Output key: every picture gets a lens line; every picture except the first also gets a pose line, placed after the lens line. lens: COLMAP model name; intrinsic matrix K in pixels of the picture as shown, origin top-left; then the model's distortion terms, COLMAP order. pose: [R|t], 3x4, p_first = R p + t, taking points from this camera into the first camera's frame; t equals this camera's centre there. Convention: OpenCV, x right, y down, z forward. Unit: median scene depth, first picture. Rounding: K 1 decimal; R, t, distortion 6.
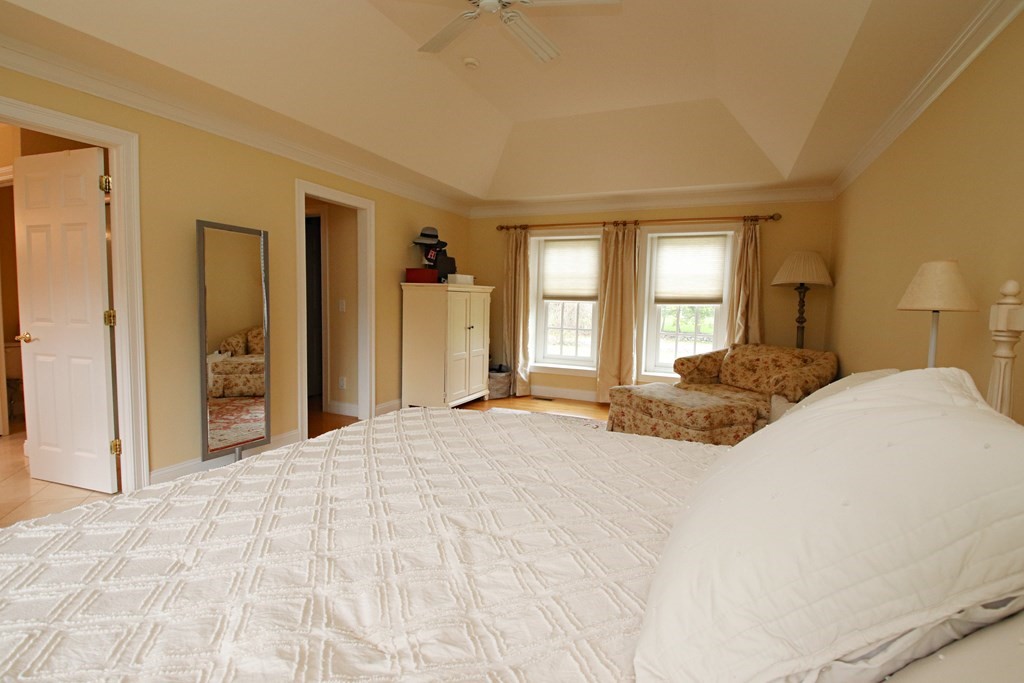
lens RADIAL K [[488.9, 0, 512.0], [0, 488.9, 341.5], [0, 0, 1]] dist [0.016655, -0.022268]
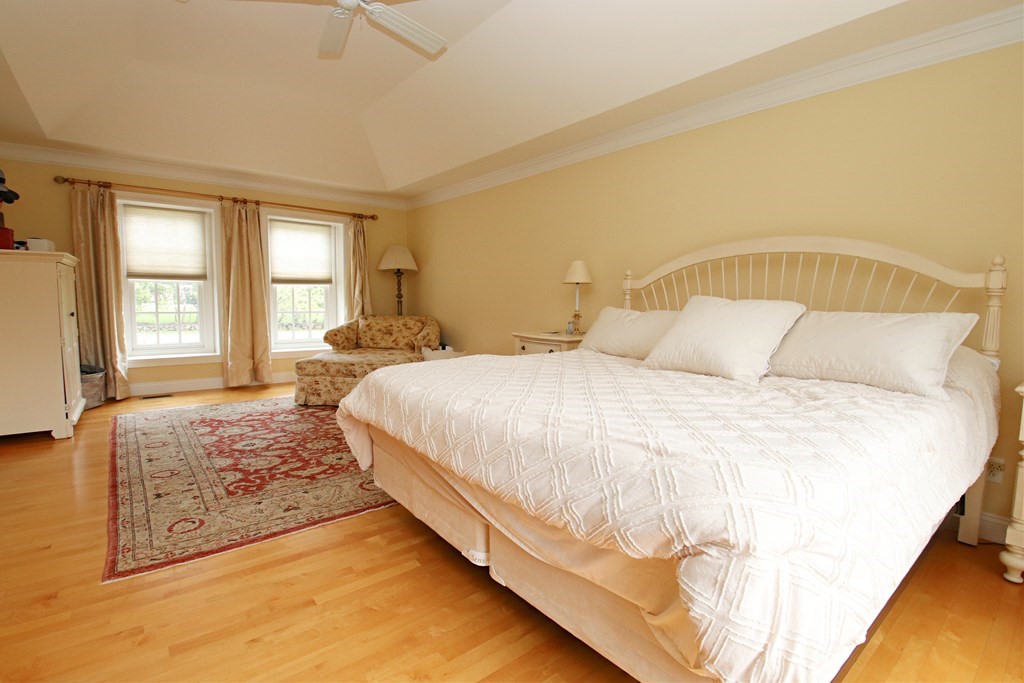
lens RADIAL K [[476.4, 0, 509.8], [0, 476.4, 335.6], [0, 0, 1]] dist [0.005067, -0.020250]
pose [[0.461303, -0.086675, 0.882999, -0.414601], [0.070022, 0.995669, 0.061153, 0.006518], [-0.884475, 0.033620, 0.465374, 0.095486]]
